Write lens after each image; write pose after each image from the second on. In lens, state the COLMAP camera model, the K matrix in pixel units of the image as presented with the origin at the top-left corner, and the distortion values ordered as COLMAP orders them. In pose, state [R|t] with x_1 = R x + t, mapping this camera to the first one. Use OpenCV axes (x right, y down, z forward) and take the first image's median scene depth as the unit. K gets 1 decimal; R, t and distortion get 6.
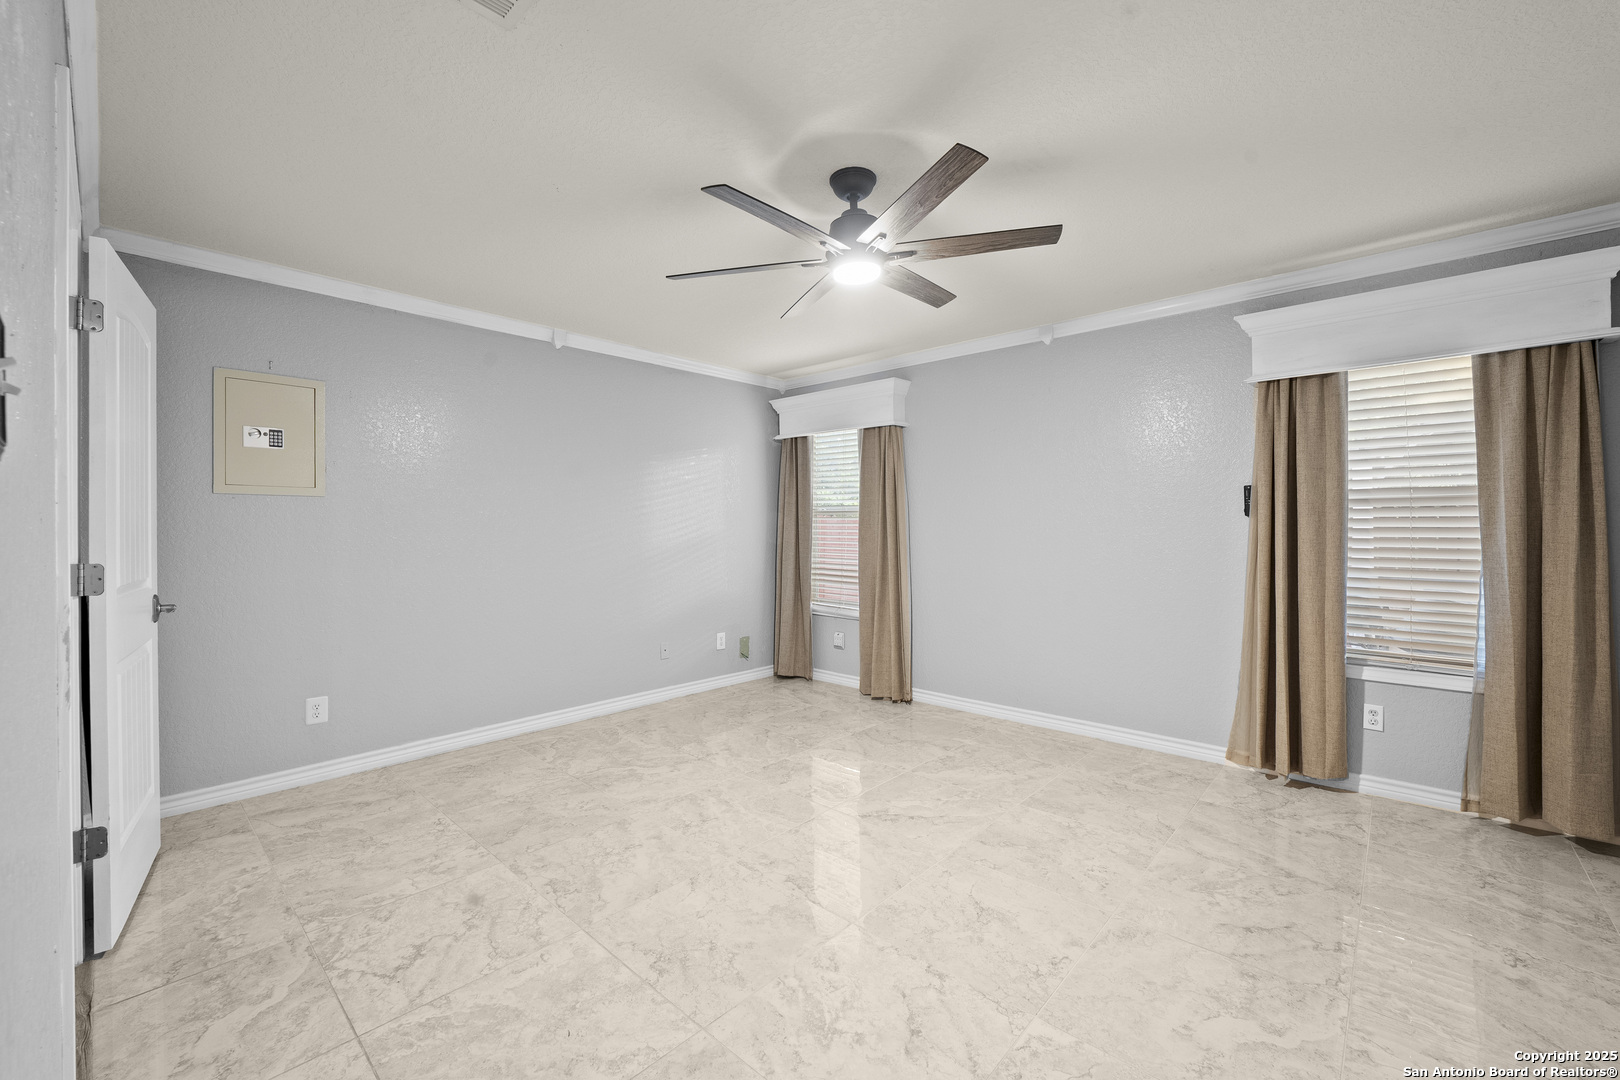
lens RADIAL K [[649.1, 0, 804.8], [0, 649.1, 528.0], [0, 0, 1]] dist [-0.019042, 0.002578]
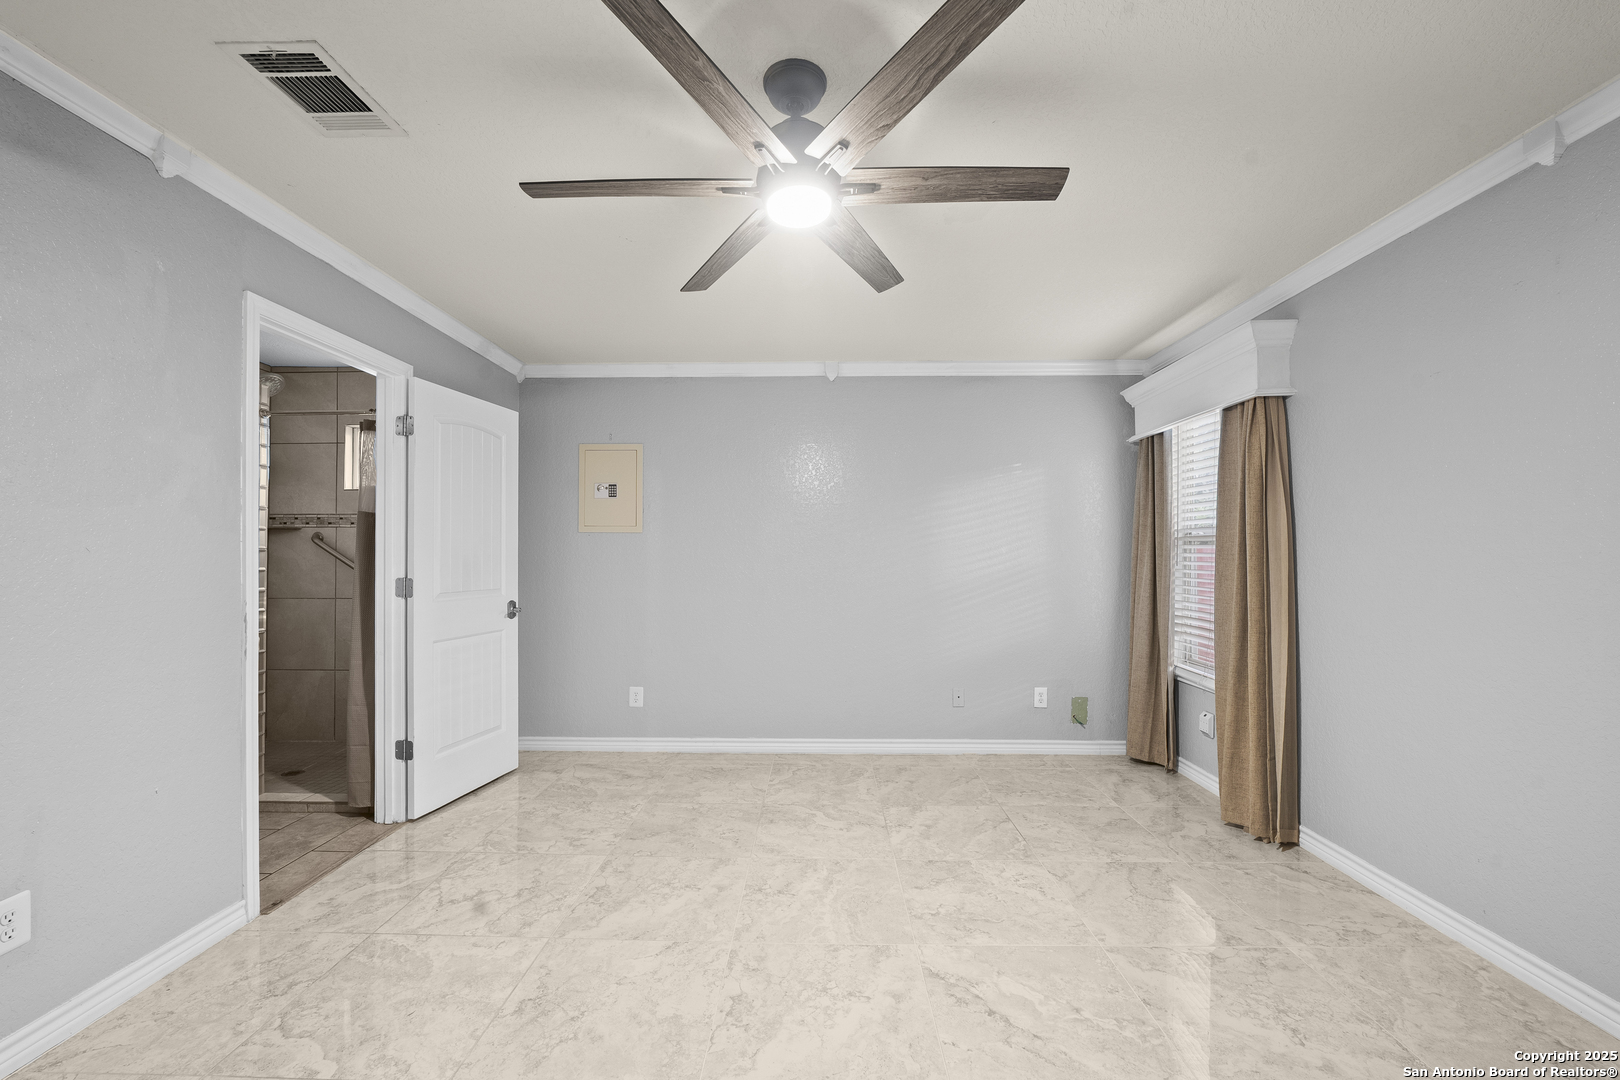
lens RADIAL K [[649.1, 0, 809.4], [0, 649.1, 552.6], [0, 0, 1]] dist [-0.019042, 0.002578]
pose [[0.665431, -0.002273, -0.746456, 0.415340], [-0.004734, 0.999962, -0.007266, -0.000728], [0.746445, 0.008369, 0.665395, 0.350529]]
